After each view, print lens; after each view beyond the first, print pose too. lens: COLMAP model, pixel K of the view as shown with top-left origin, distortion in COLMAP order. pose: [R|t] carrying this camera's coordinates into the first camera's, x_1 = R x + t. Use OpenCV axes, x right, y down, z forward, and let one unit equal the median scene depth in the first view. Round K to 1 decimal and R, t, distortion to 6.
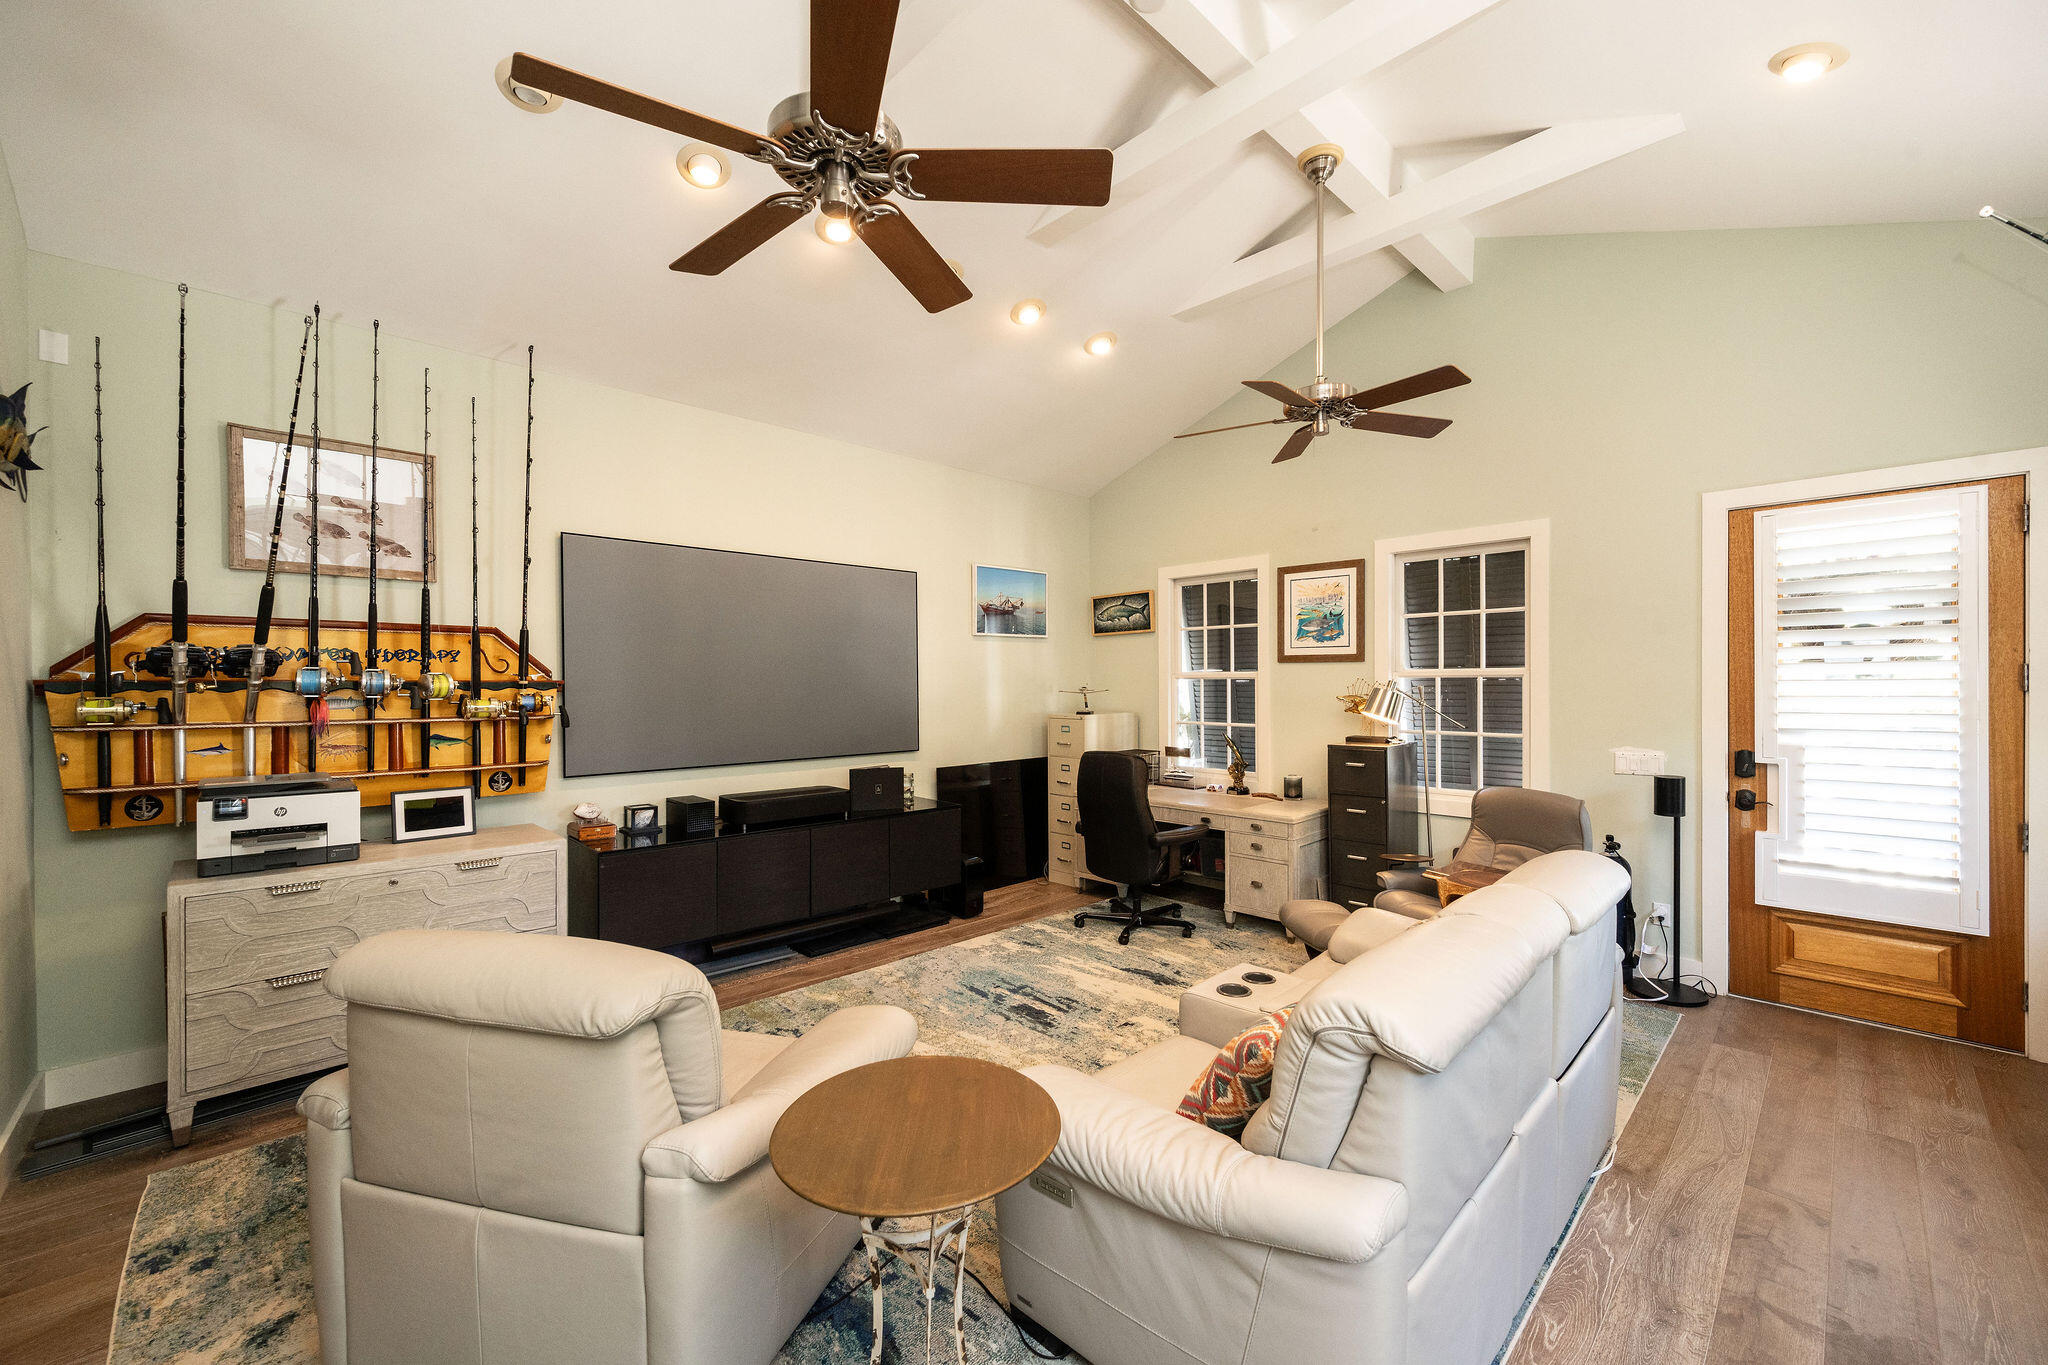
lens RADIAL K [[800.7, 0, 1029.6], [0, 800.7, 685.9], [0, 0, 1]] dist [-0.000041, 0.000023]
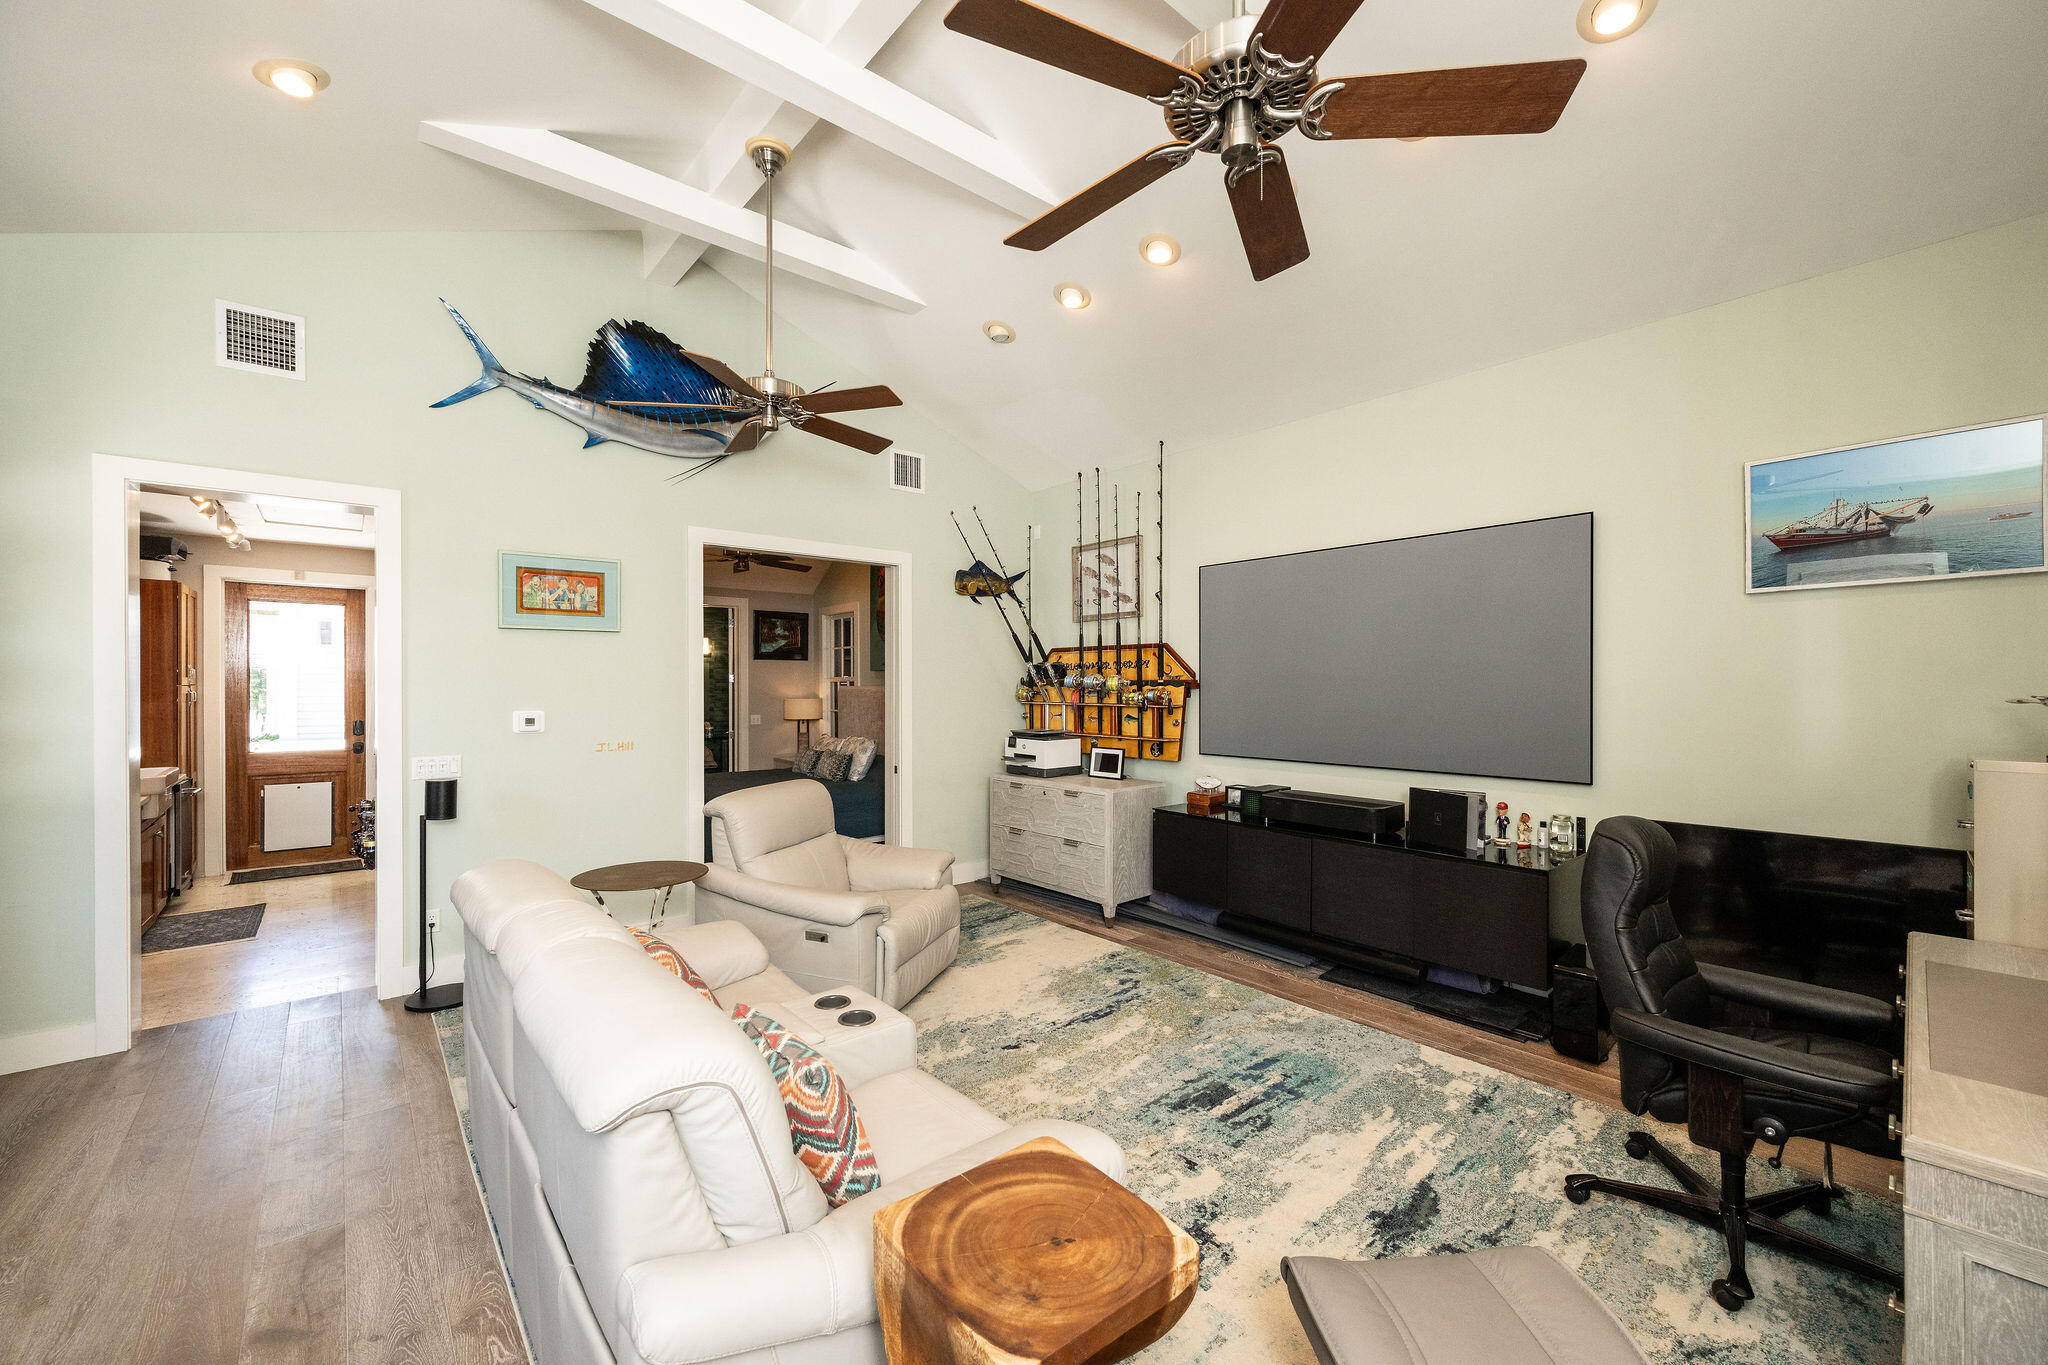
lens RADIAL K [[800.7, 0, 1029.5], [0, 800.7, 681.1], [0, 0, 1]] dist [-0.000041, 0.000023]
pose [[-0.056020, 0.000525, -0.998430, 0.779713], [-0.001005, 0.999999, 0.000582, -0.005168], [0.998429, 0.001036, -0.056019, 0.834123]]
